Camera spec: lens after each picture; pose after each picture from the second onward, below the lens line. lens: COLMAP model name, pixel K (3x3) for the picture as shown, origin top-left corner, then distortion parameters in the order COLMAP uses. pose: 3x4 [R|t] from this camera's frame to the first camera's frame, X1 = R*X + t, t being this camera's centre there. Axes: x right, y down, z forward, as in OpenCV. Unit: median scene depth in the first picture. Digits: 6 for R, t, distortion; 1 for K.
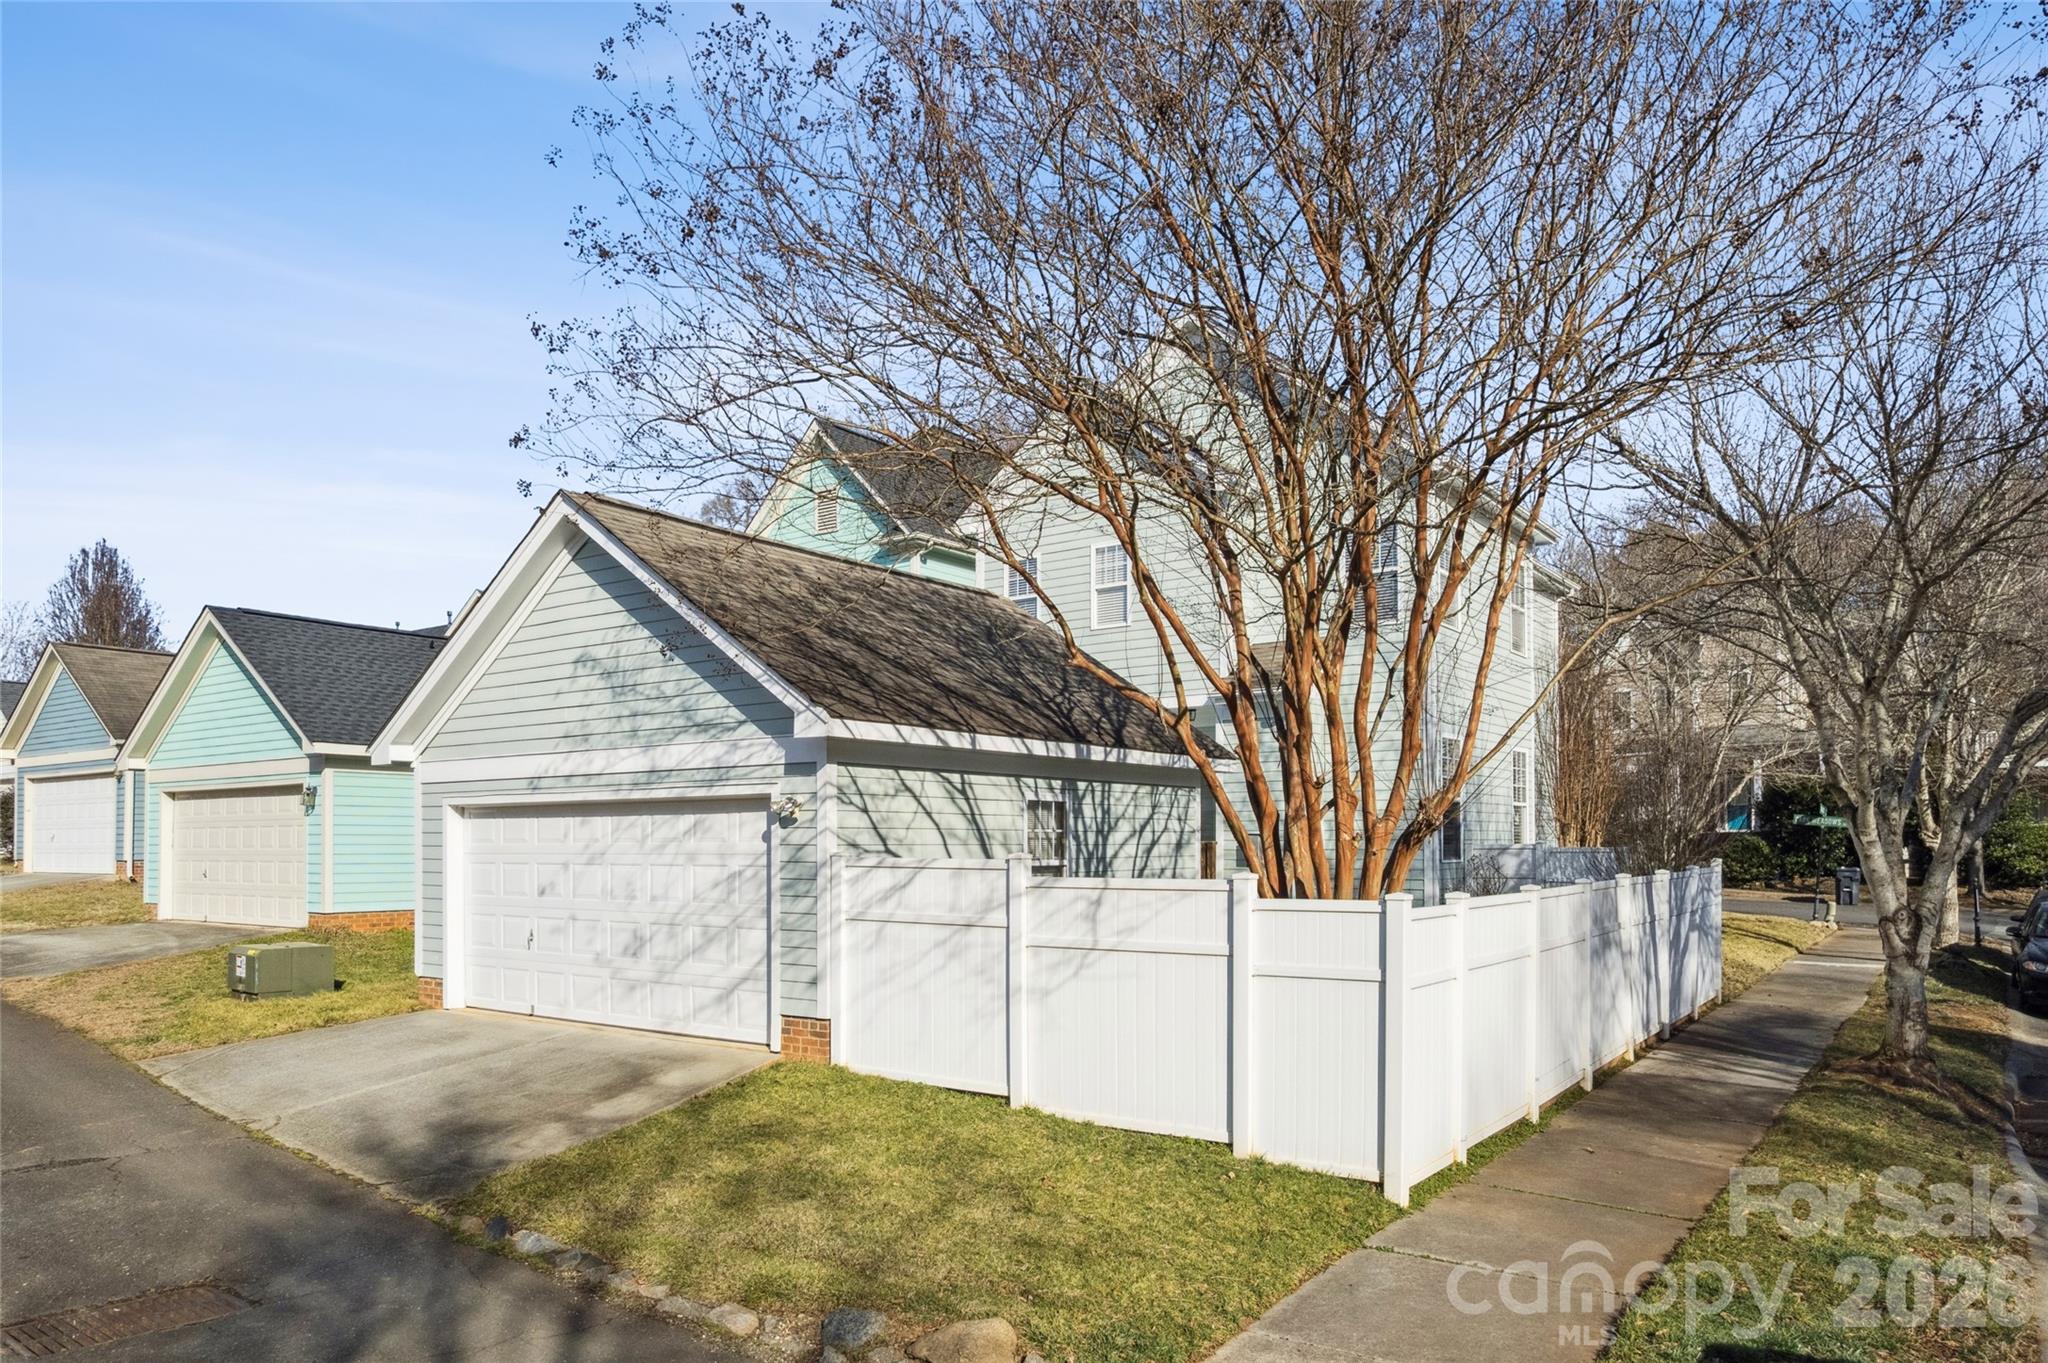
lens RADIAL K [[1310.2, 0, 1033.8], [0, 1310.2, 780.9], [0, 0, 1]] dist [-0.040591, 0.003016]
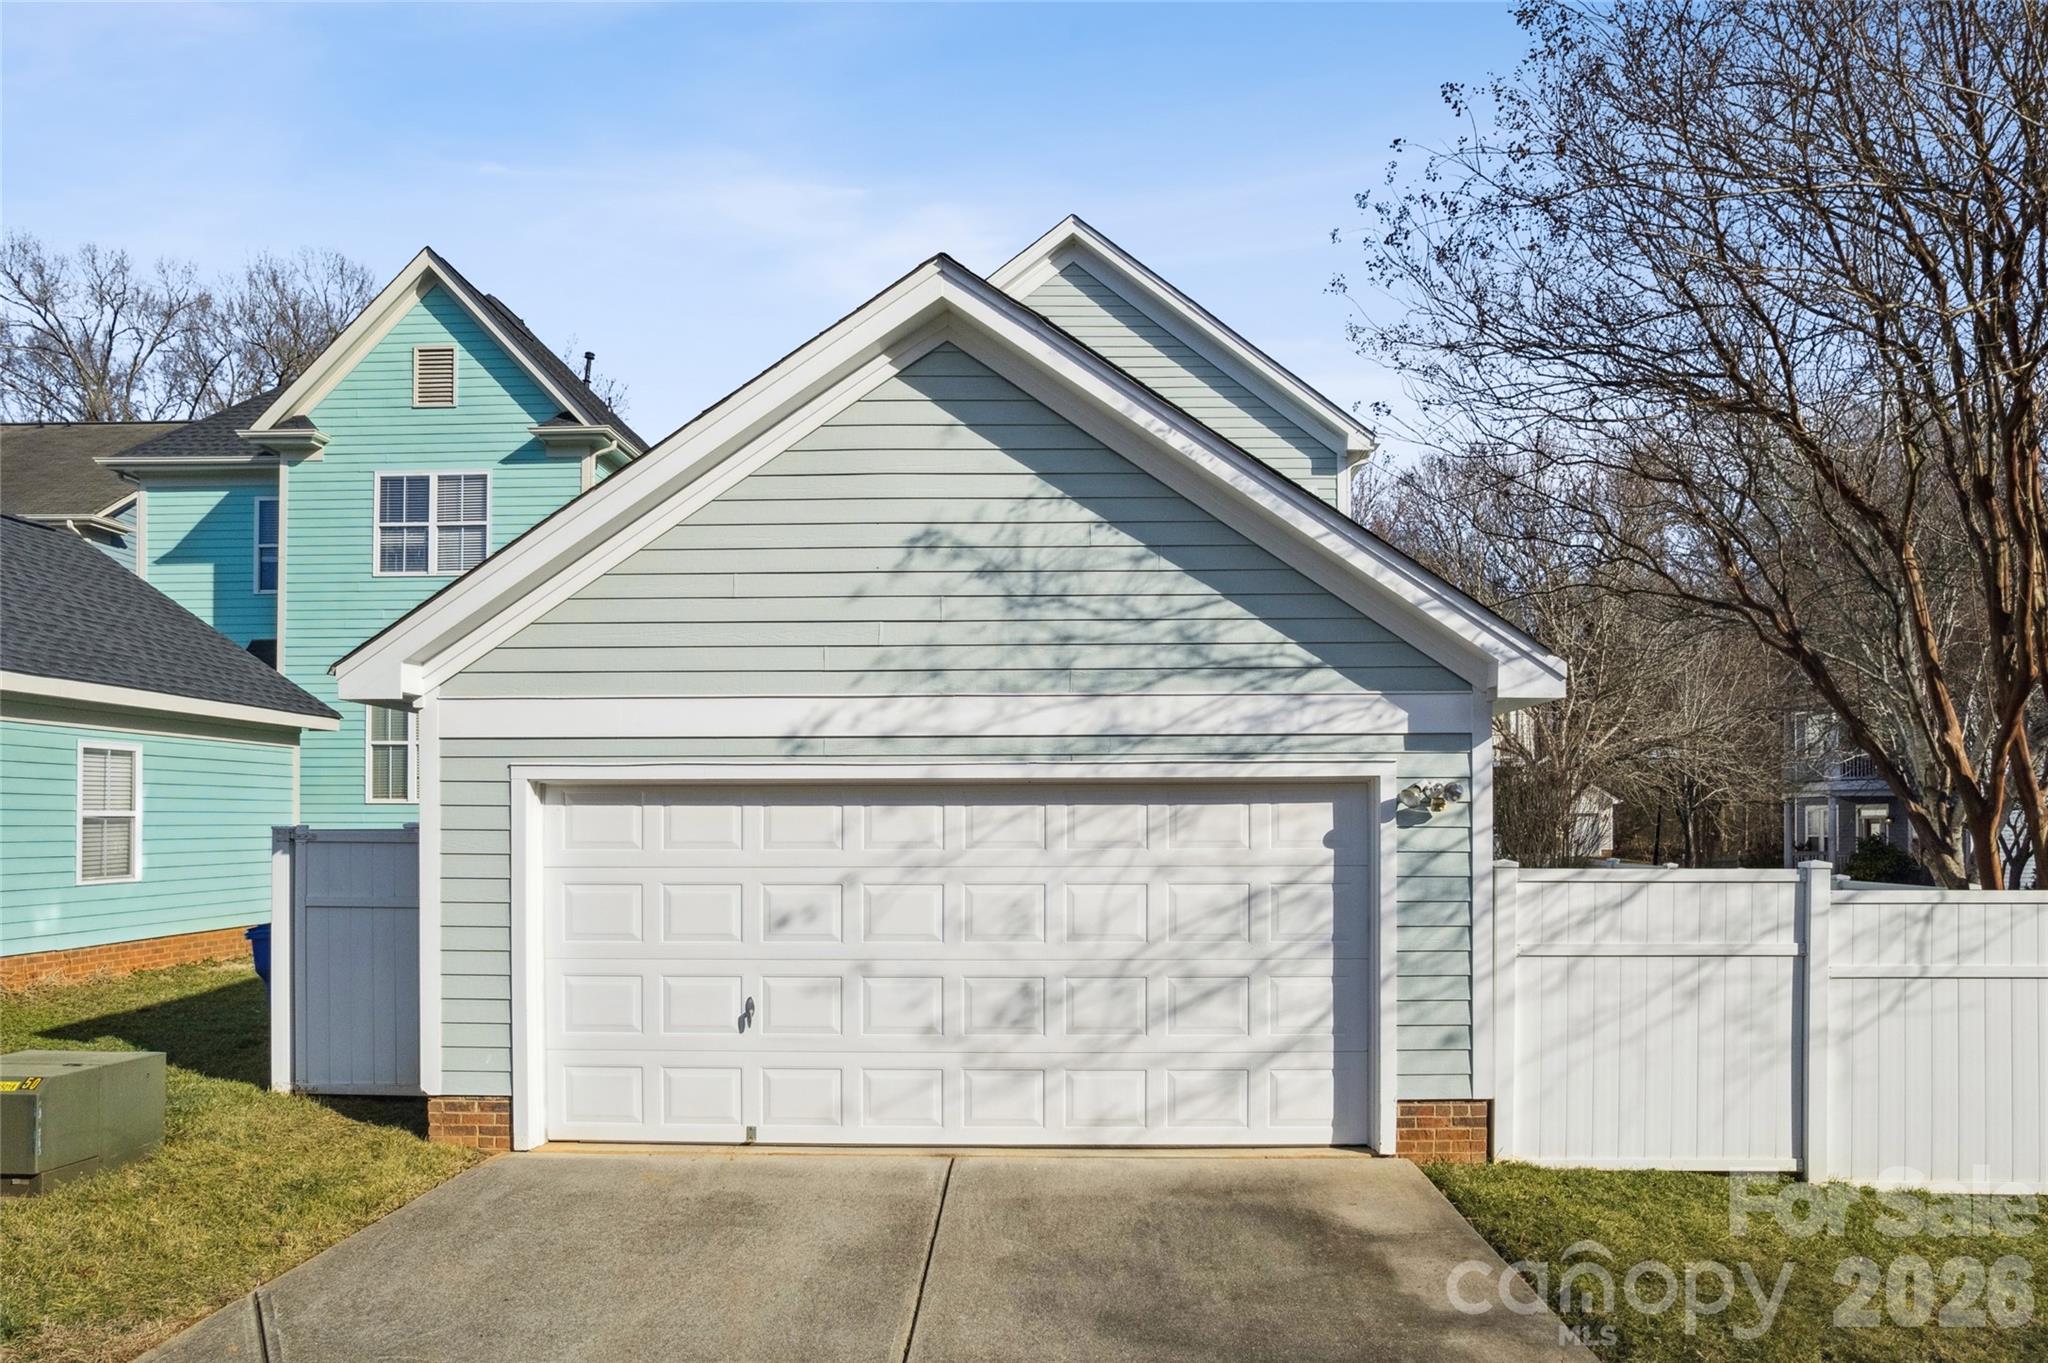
lens RADIAL K [[1310.2, 0, 1033.8], [0, 1310.2, 780.9], [0, 0, 1]] dist [-0.040591, 0.003016]
pose [[0.838274, 0.019191, 0.544911, -0.675431], [-0.025090, 0.999679, 0.003389, 0.014054], [-0.544672, -0.016513, 0.838487, 0.497556]]
